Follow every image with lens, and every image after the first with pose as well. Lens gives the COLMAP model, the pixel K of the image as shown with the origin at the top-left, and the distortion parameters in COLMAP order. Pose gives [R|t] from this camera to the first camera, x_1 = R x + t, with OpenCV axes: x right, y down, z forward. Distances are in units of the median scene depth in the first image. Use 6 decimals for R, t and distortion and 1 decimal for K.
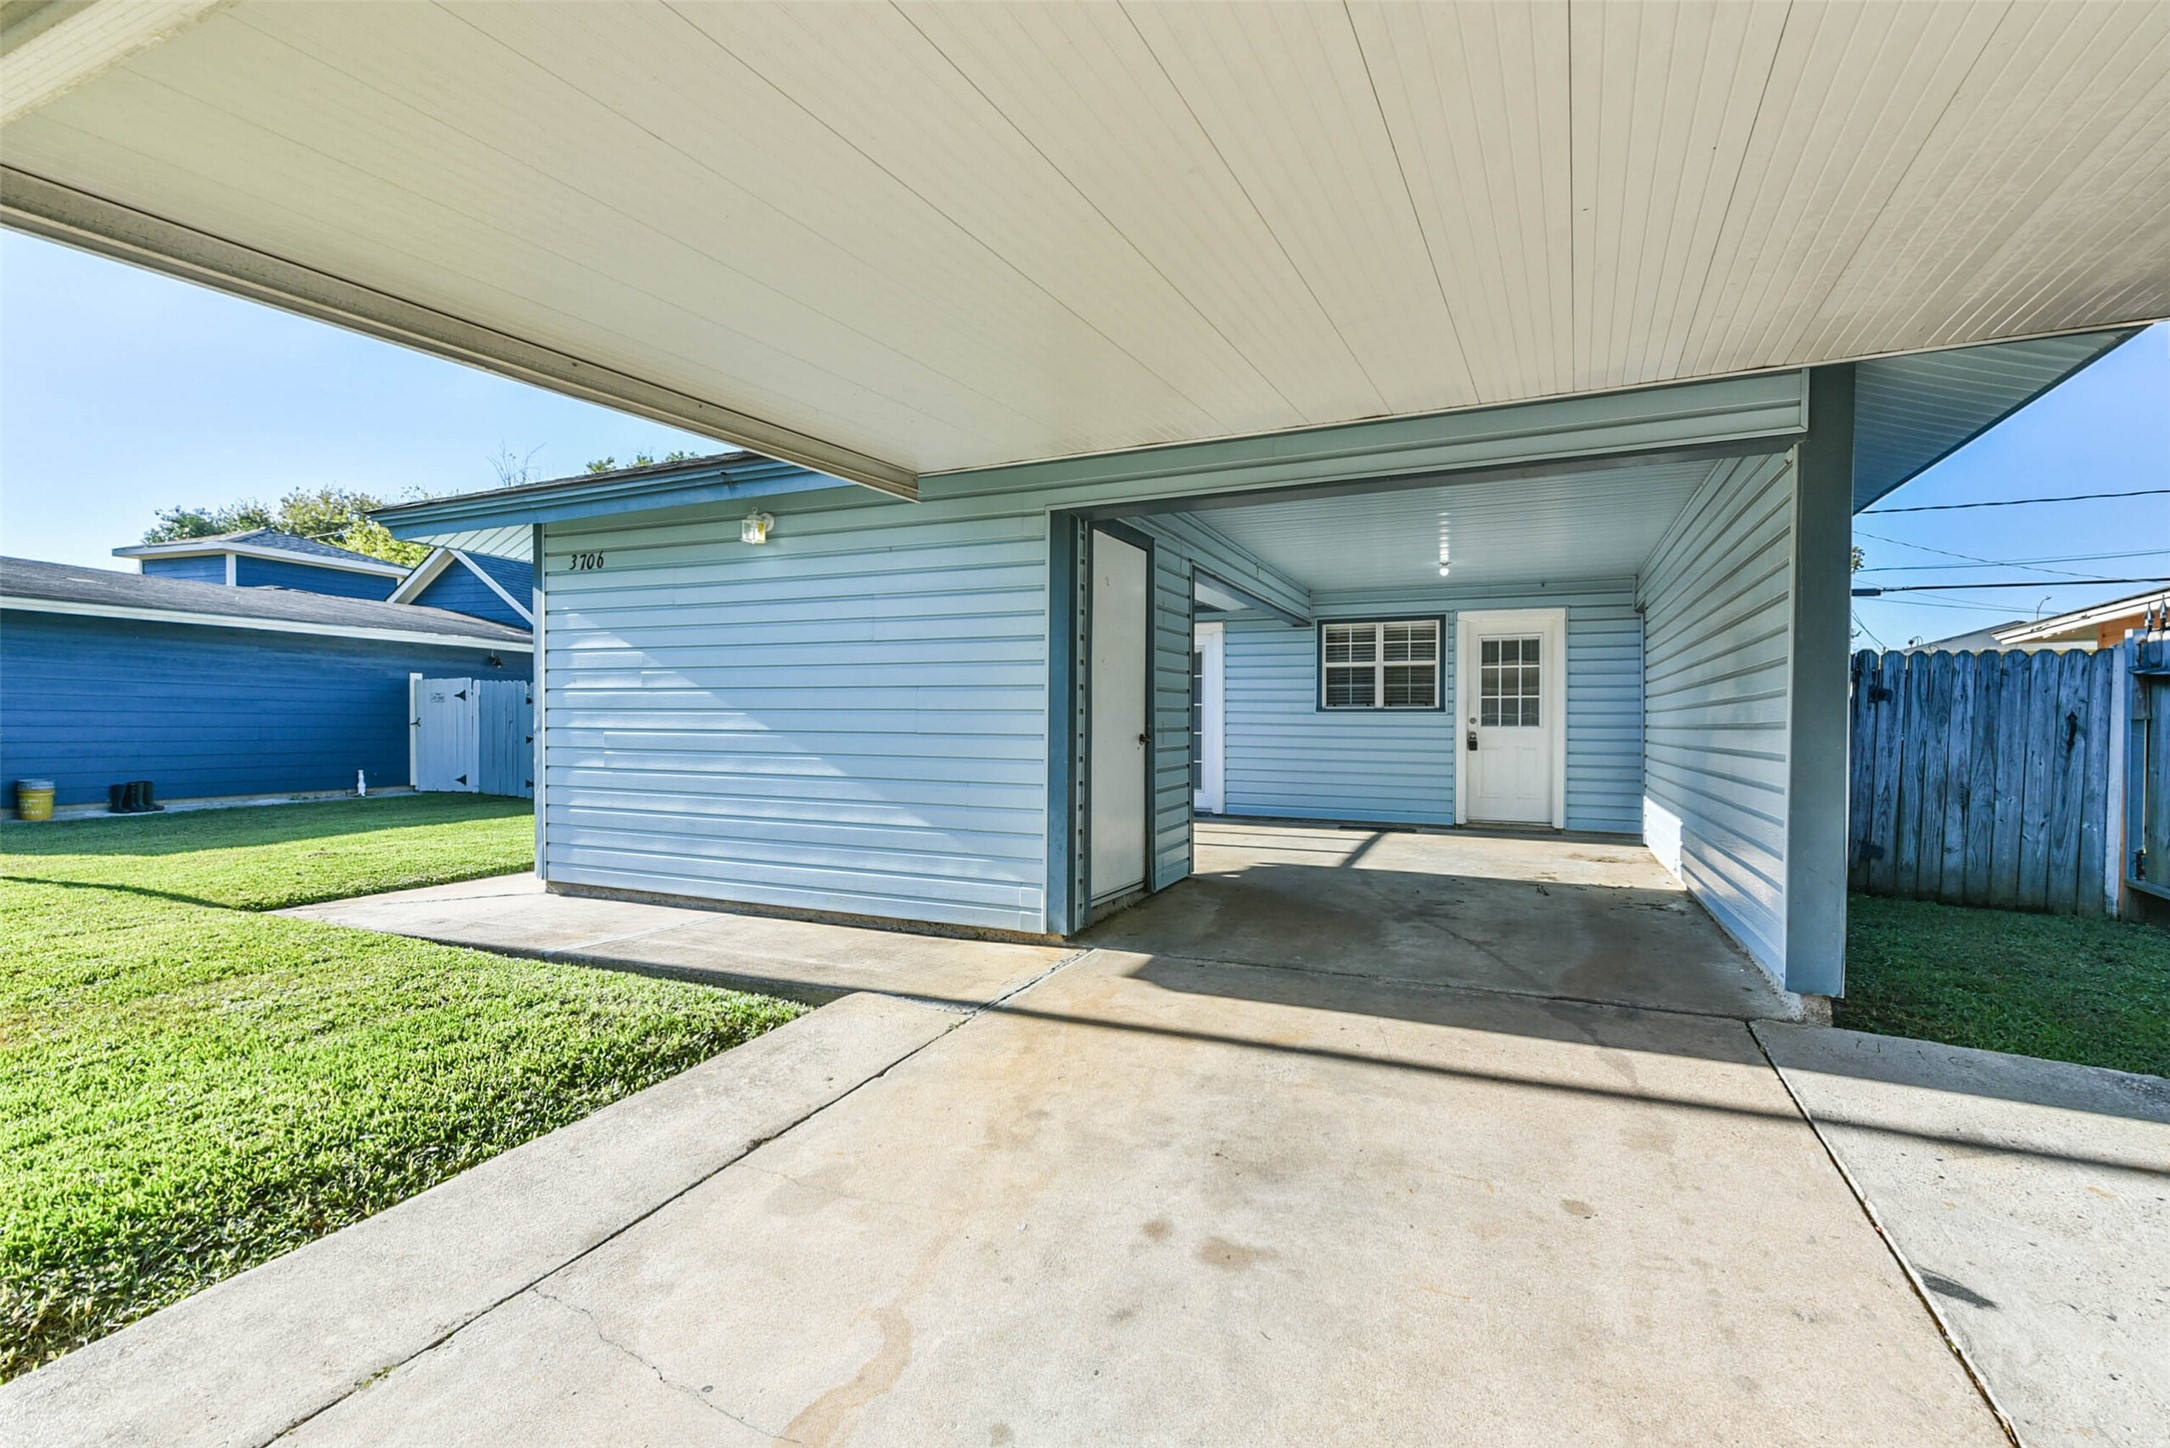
lens RADIAL K [[981.5, 0, 1085.0], [0, 981.5, 724.0], [0, 0, 1]] dist [0.004958, -0.000840]
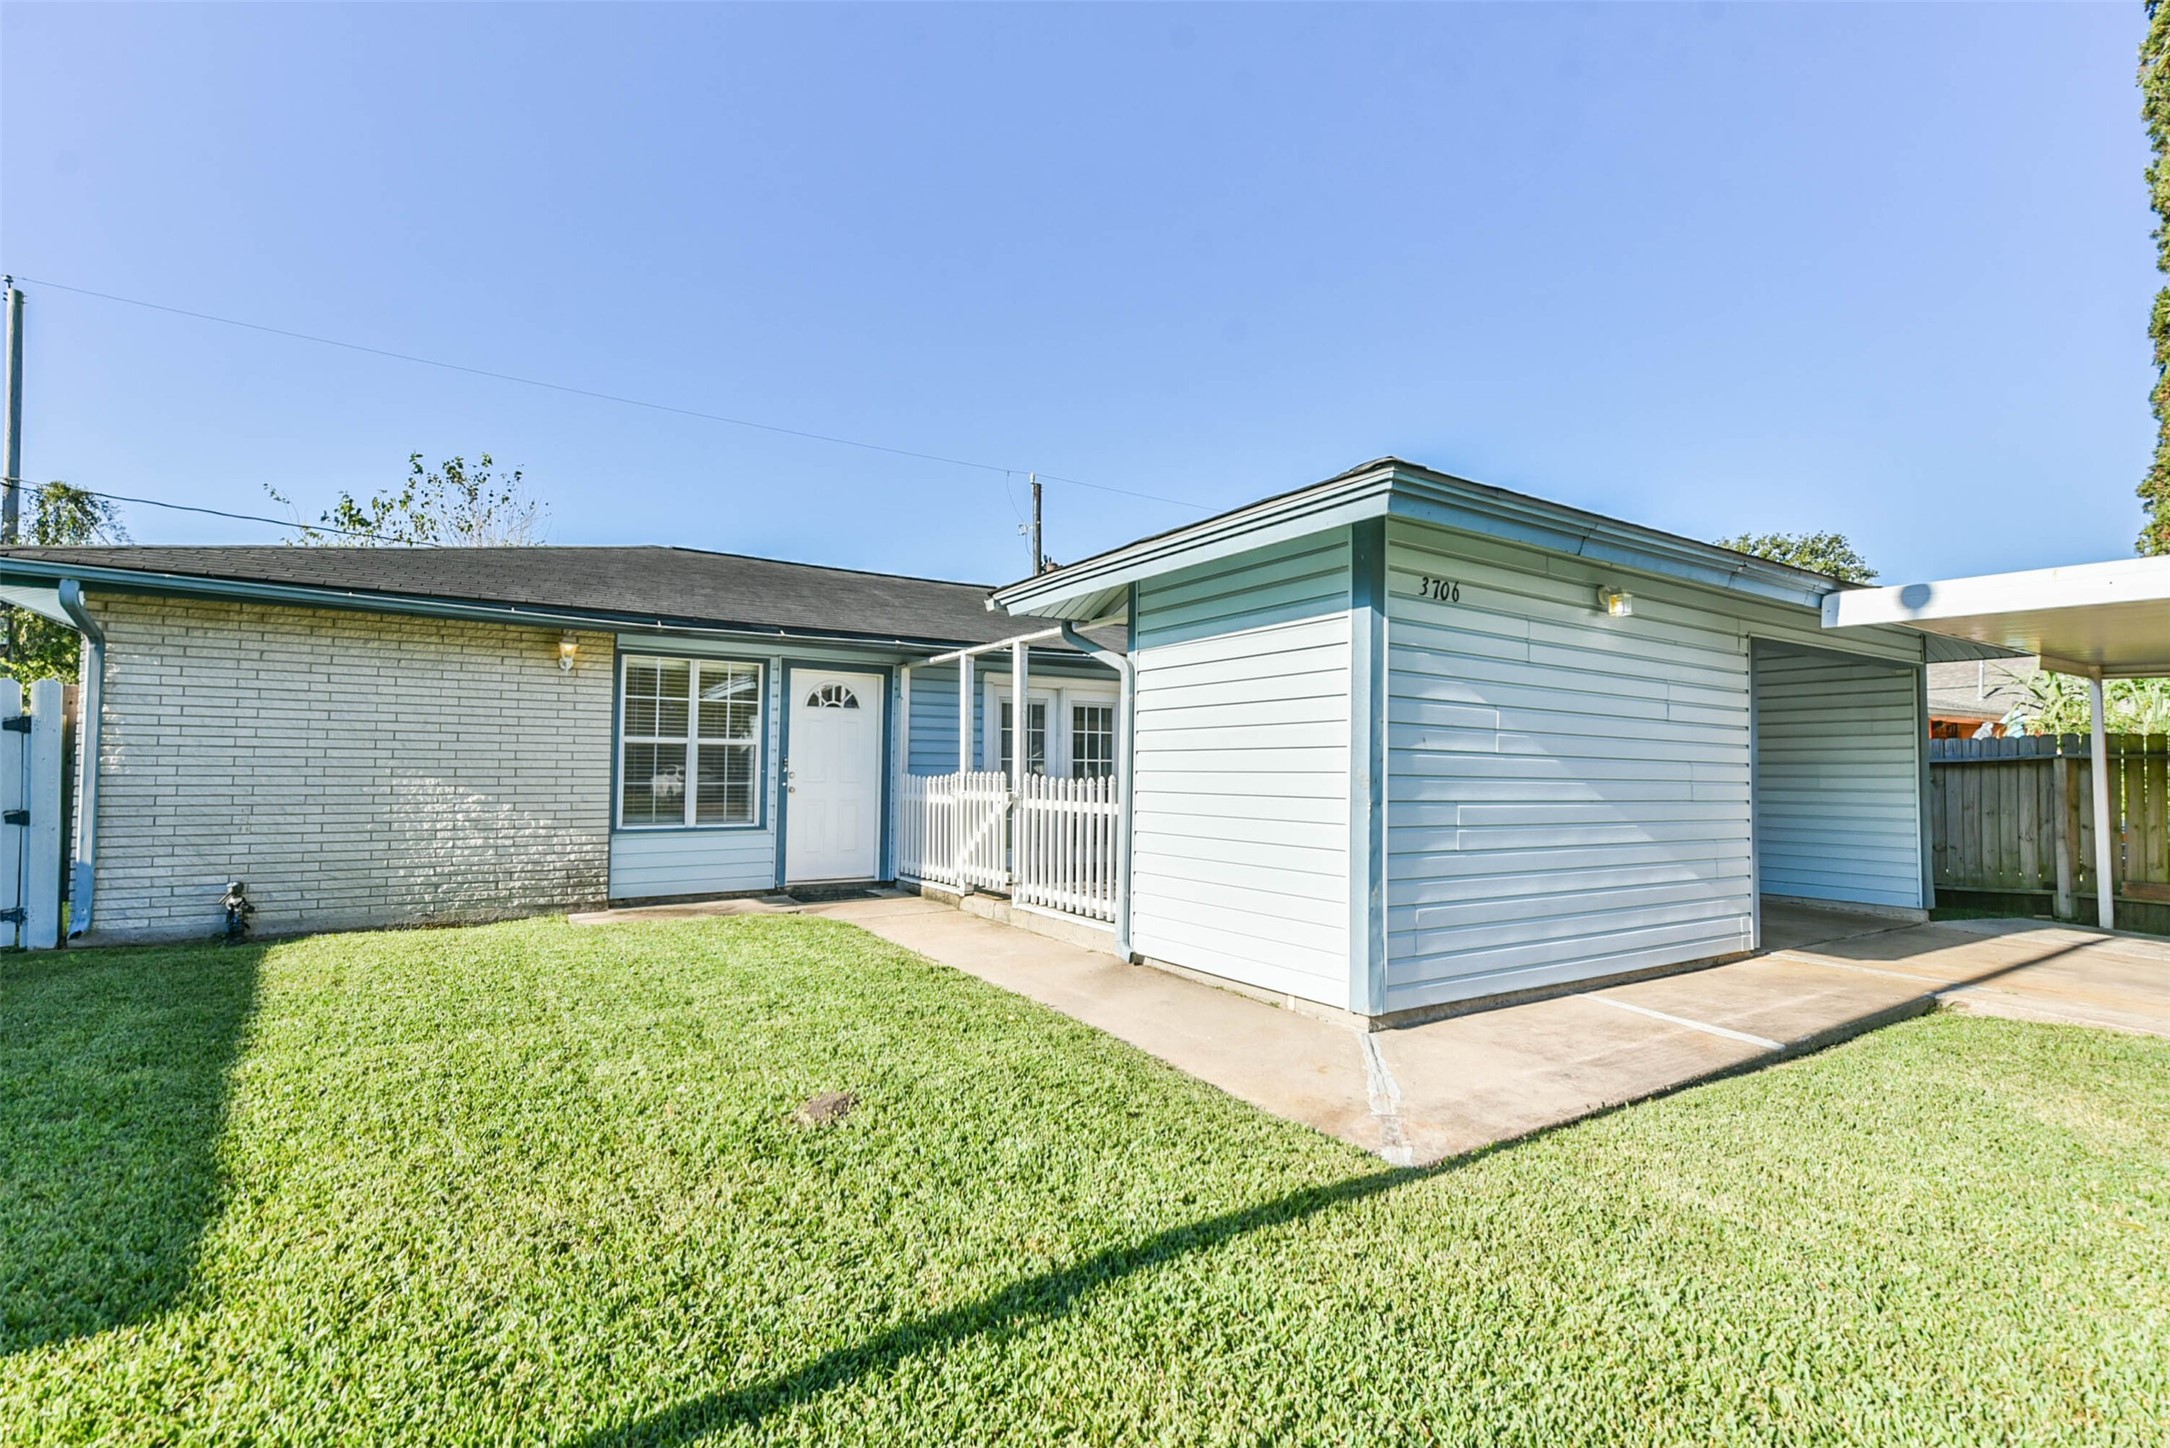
lens RADIAL K [[981.5, 0, 1085.0], [0, 981.5, 724.0], [0, 0, 1]] dist [0.004958, -0.000840]
pose [[0.539281, 0.043268, 0.841014, -1.149677], [-0.009250, 0.998923, -0.045461, -0.016736], [-0.842075, 0.016737, 0.539101, 0.714234]]
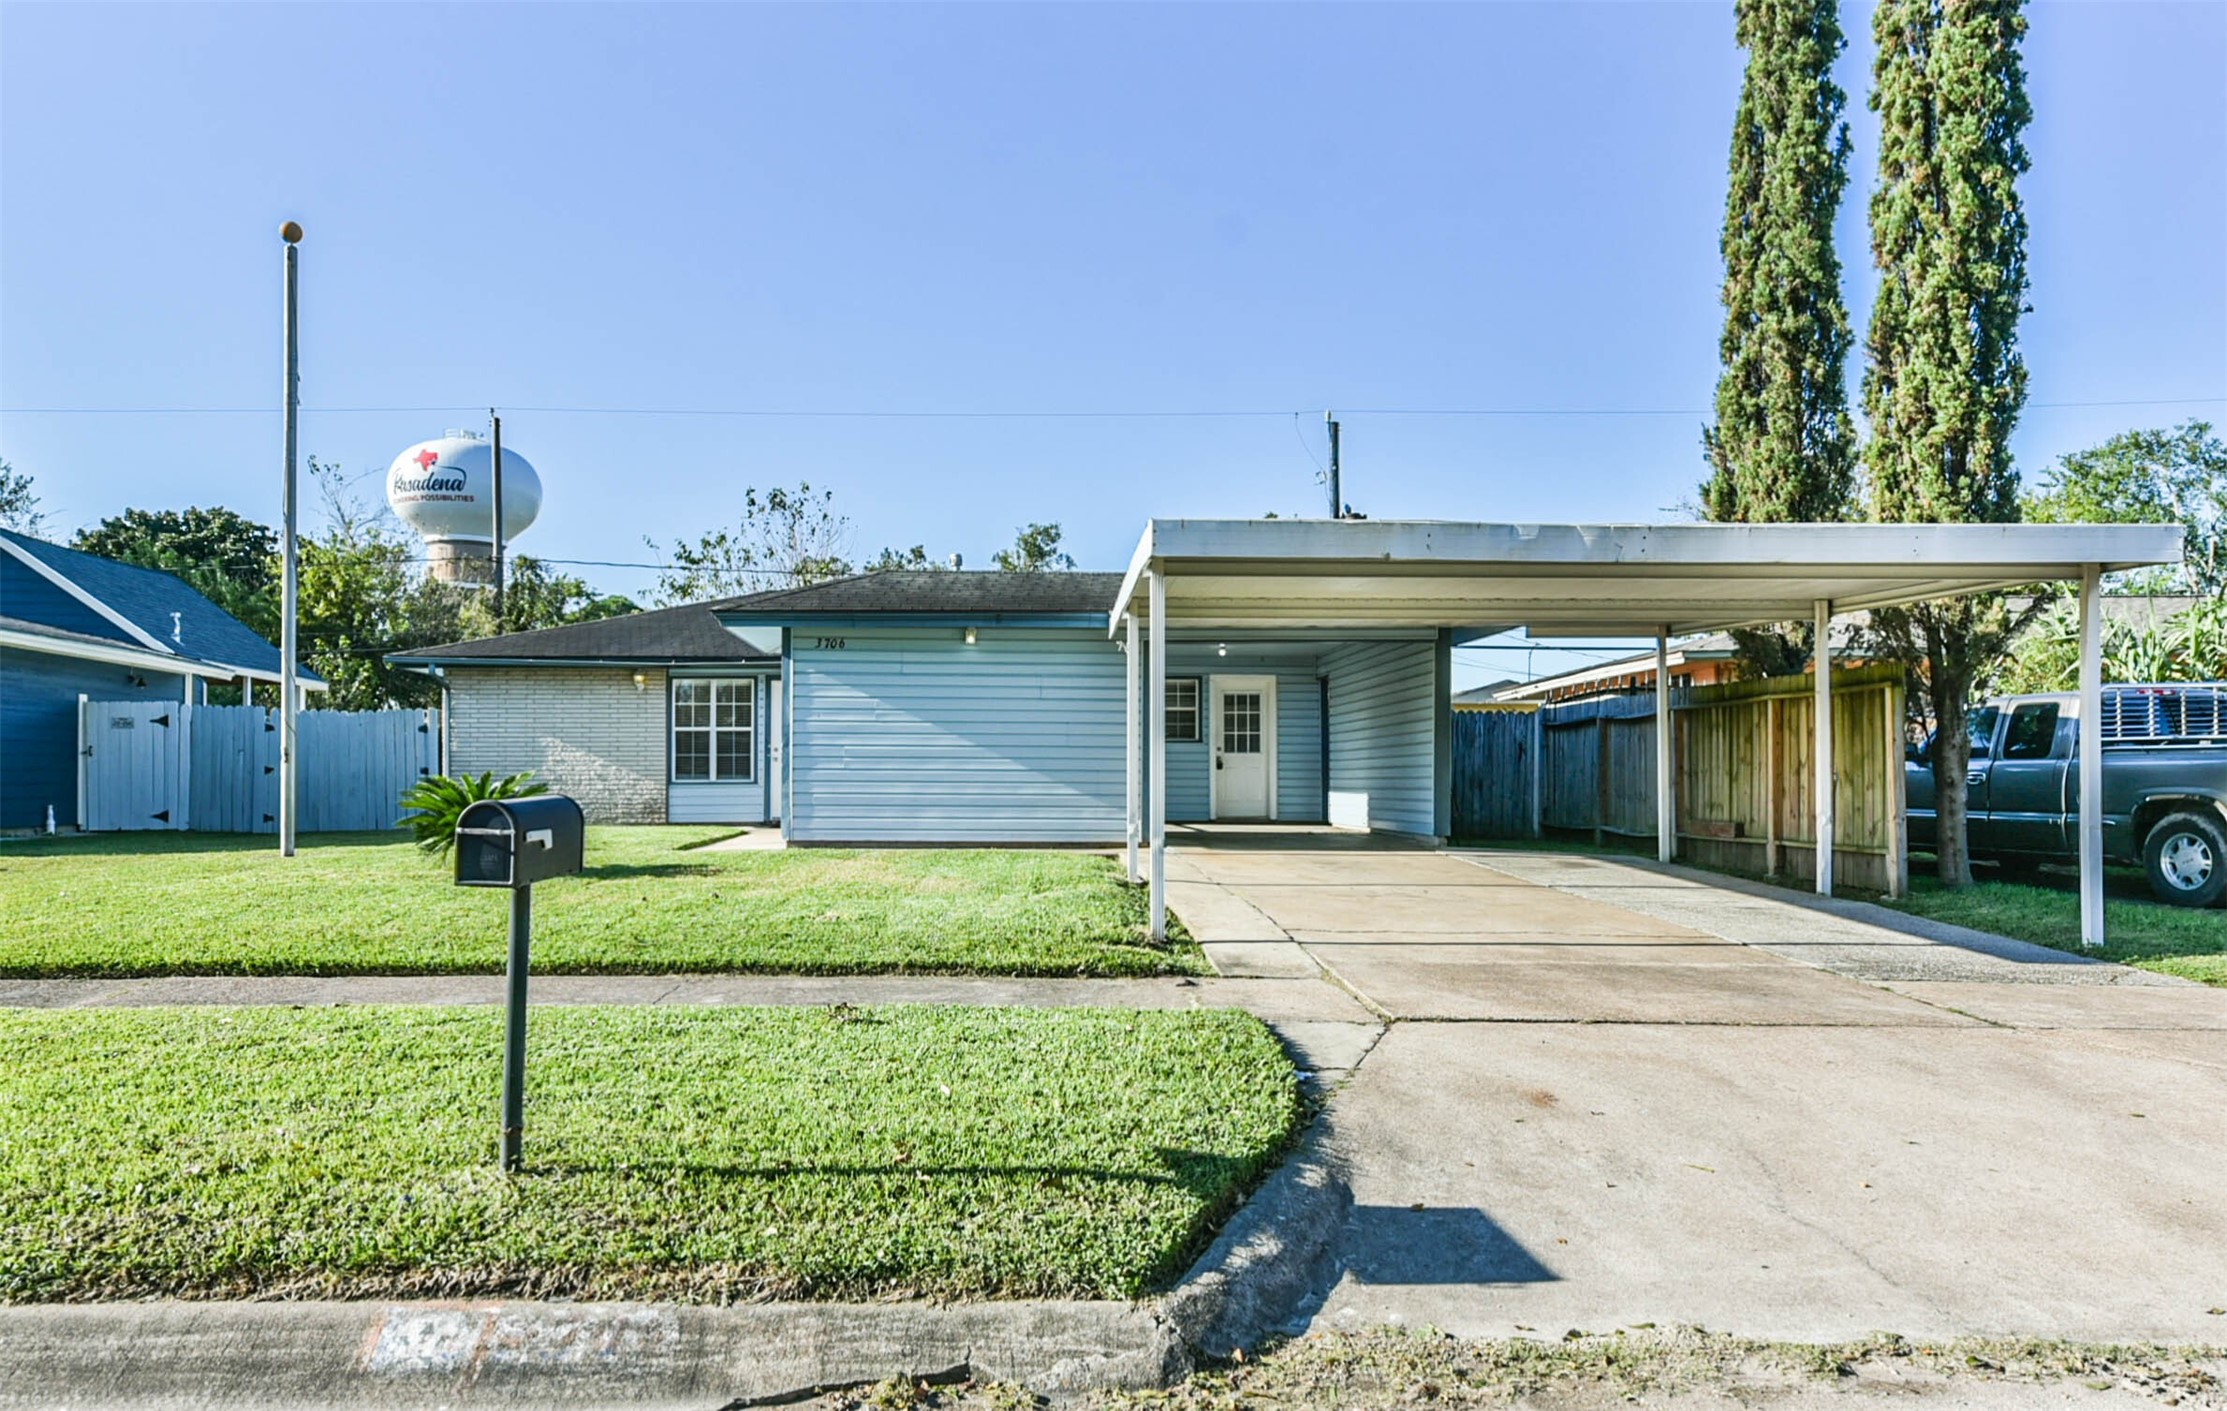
lens RADIAL K [[1510.0, 0, 1021.3], [0, 1510.0, 742.5], [0, 0, 1]] dist [-0.000819, -0.000676]
pose [[0.905321, 0.007690, 0.424658, -1.120522], [0.002281, 0.999734, -0.022966, 0.051417], [-0.424722, 0.021761, 0.905062, -1.233615]]
